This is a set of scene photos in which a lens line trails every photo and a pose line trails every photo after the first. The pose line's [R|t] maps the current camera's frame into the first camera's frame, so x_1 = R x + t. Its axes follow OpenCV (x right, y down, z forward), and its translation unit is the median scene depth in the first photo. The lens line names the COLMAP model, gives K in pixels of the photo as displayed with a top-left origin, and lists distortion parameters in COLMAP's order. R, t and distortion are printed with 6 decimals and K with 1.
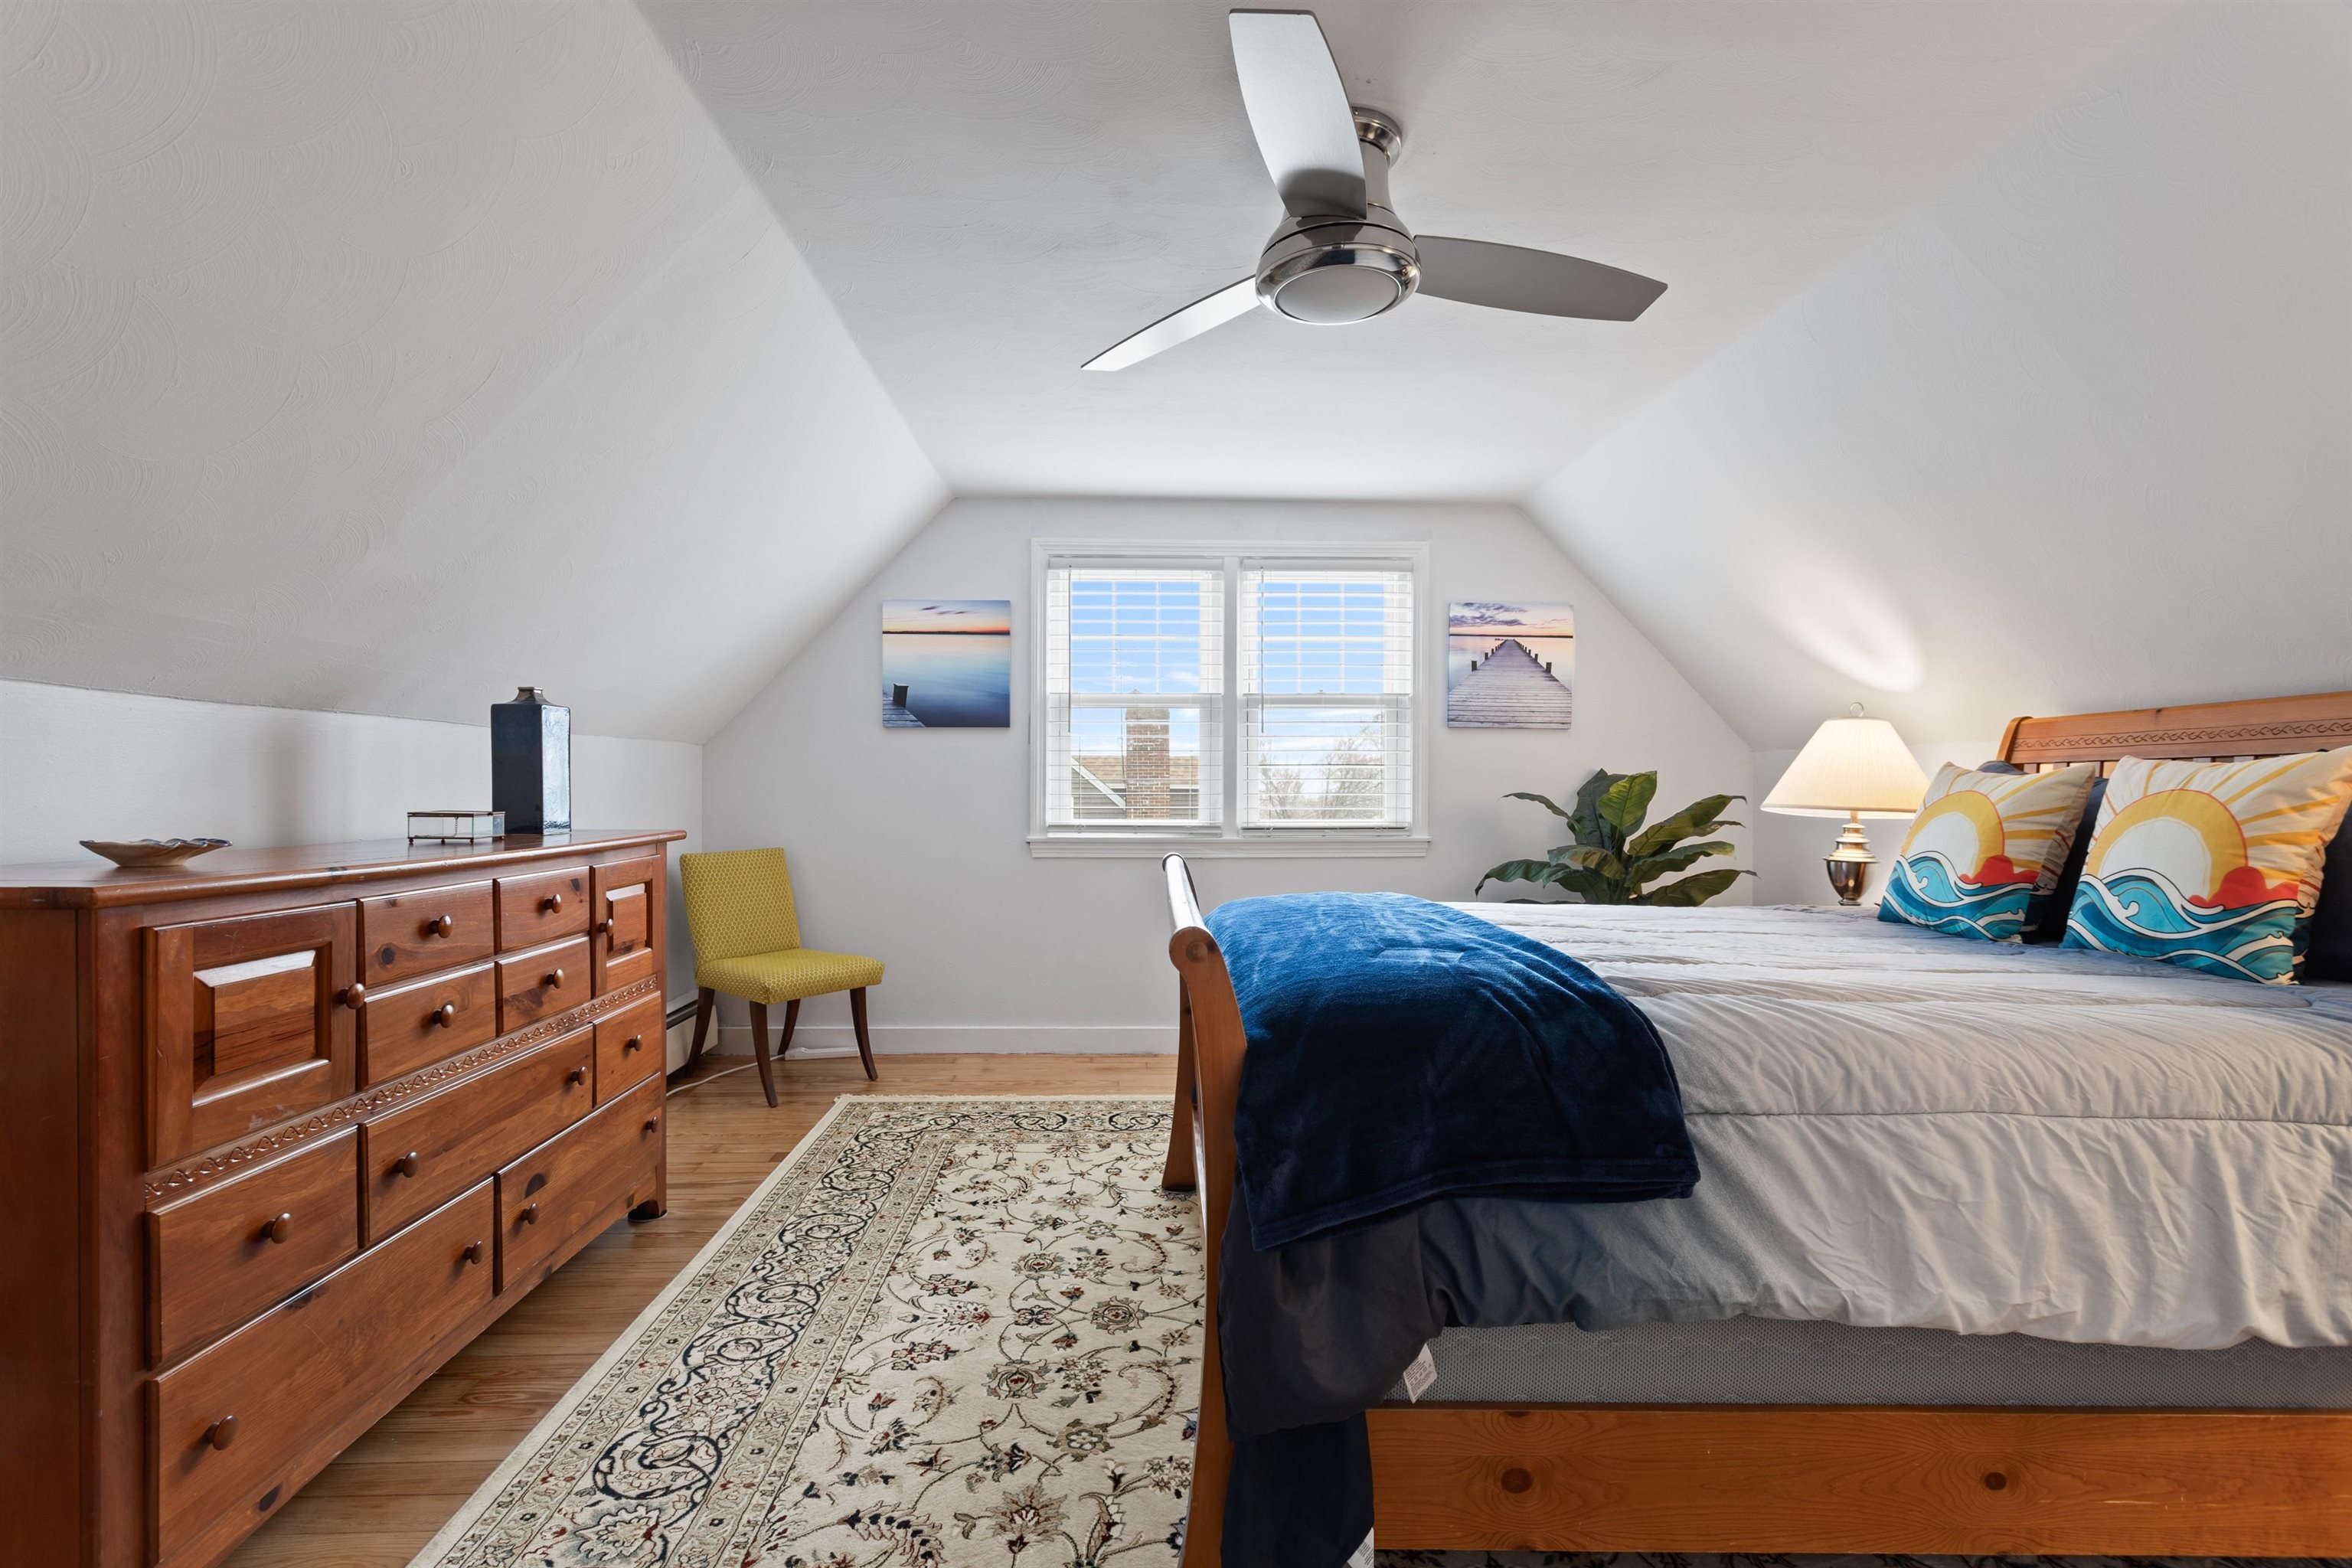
lens RADIAL K [[1116.9, 0, 1172.8], [0, 1116.9, 796.1], [0, 0, 1]] dist [-0.000751, 0.000584]
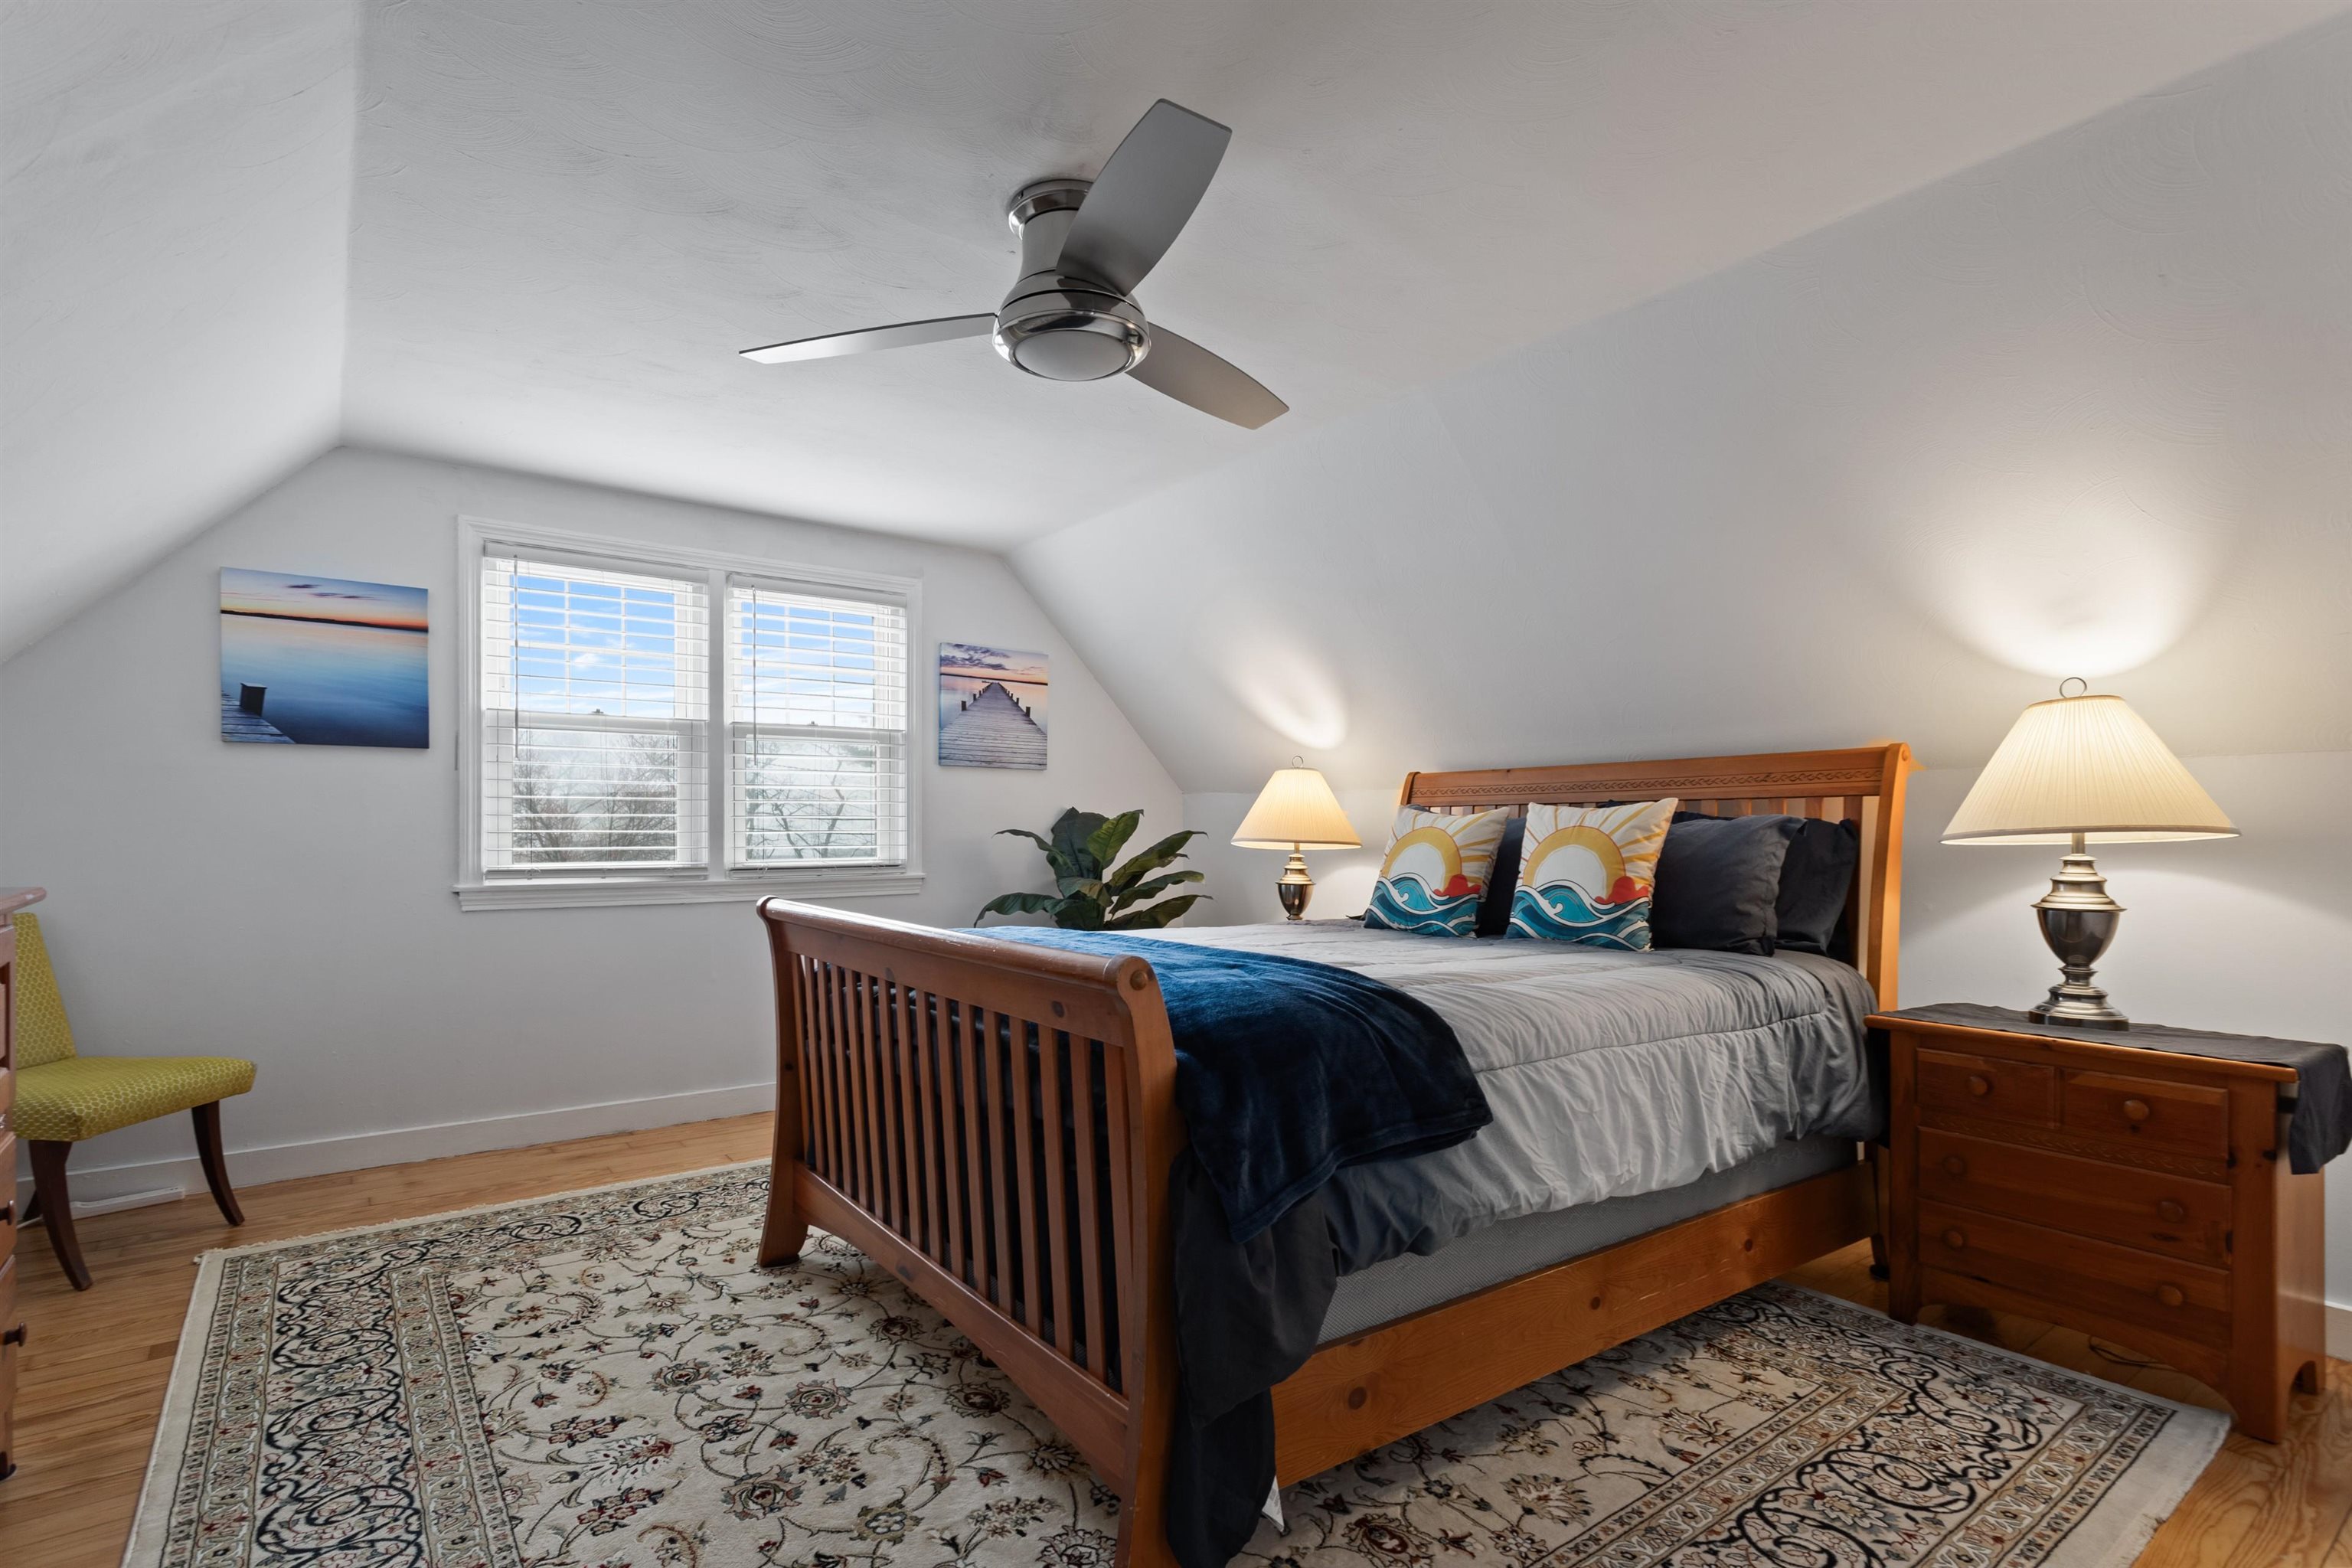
lens RADIAL K [[1140.1, 0, 1172.3], [0, 1140.1, 827.1], [0, 0, 1]] dist [-0.000031, 0.000854]
pose [[0.817154, -0.000973, 0.576419, -0.278949], [0.004206, 0.999982, -0.004273, -0.000045], [-0.576405, 0.005916, 0.817143, 0.051341]]
